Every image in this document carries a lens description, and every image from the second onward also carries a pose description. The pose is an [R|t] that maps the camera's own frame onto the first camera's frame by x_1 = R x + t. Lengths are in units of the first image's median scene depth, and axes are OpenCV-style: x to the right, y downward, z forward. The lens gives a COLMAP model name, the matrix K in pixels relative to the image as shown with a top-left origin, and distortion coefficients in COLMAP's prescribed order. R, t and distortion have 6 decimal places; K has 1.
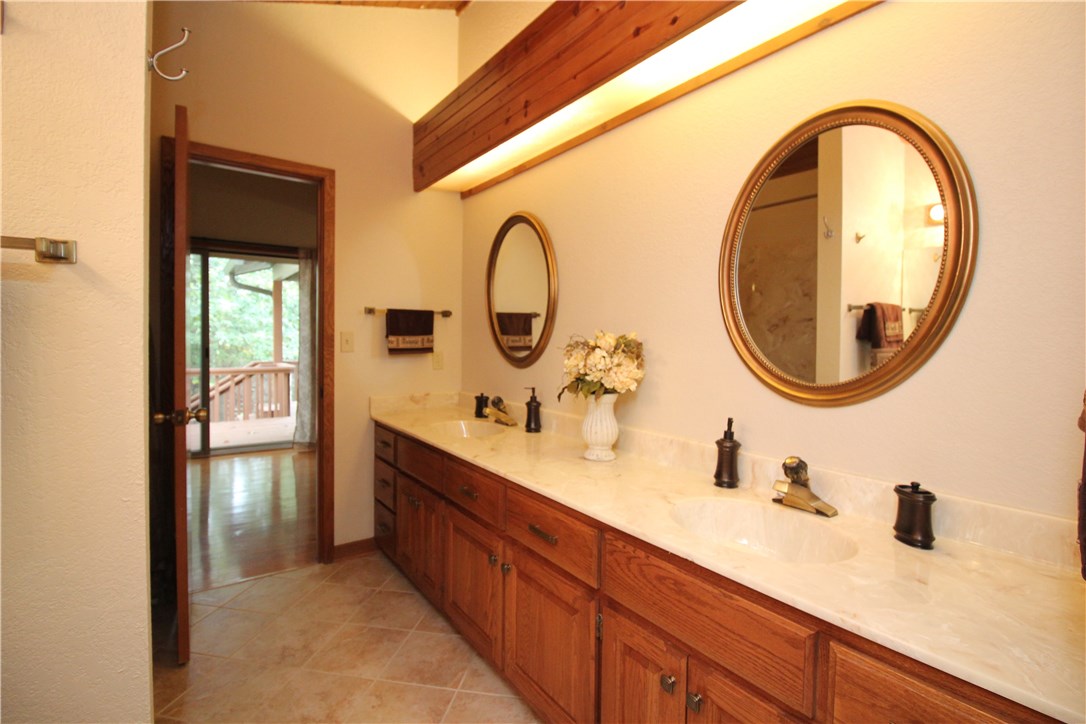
lens RADIAL K [[506.6, 0, 544.0], [0, 506.6, 355.1], [0, 0, 1]] dist [-0.004507, -0.003062]
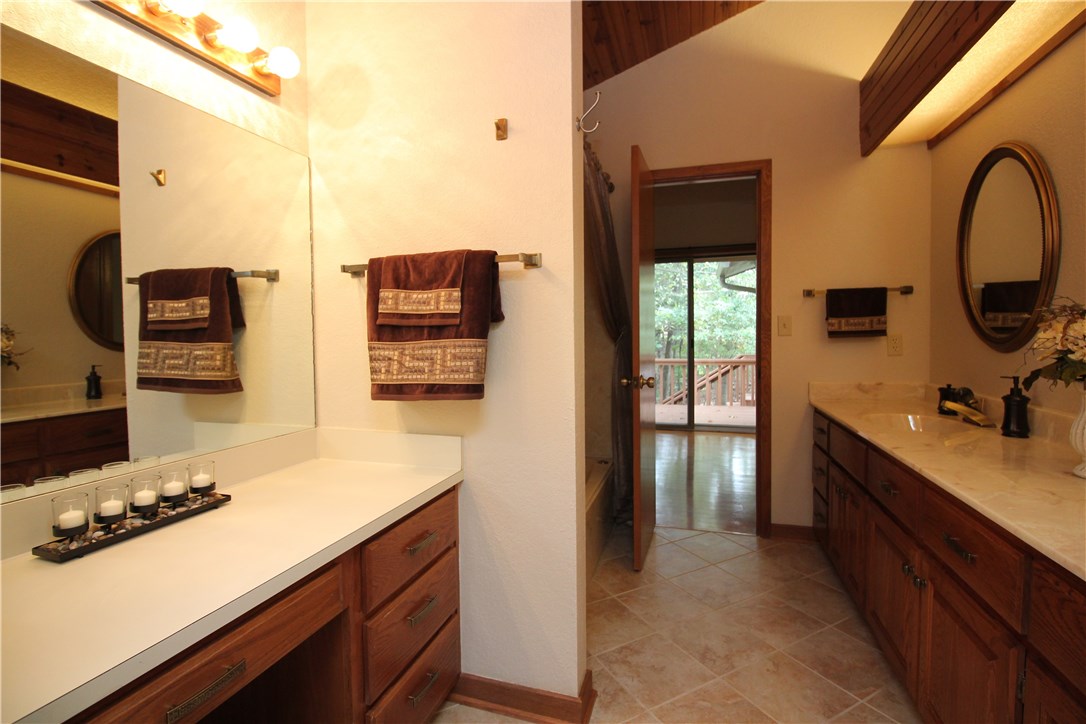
lens RADIAL K [[506.6, 0, 548.2], [0, 506.6, 361.5], [0, 0, 1]] dist [-0.004507, -0.003062]
pose [[0.606765, 0.021825, -0.794581, 0.139825], [-0.010015, 0.999754, 0.019813, 0.032099], [0.794818, -0.004063, 0.606834, 0.008124]]
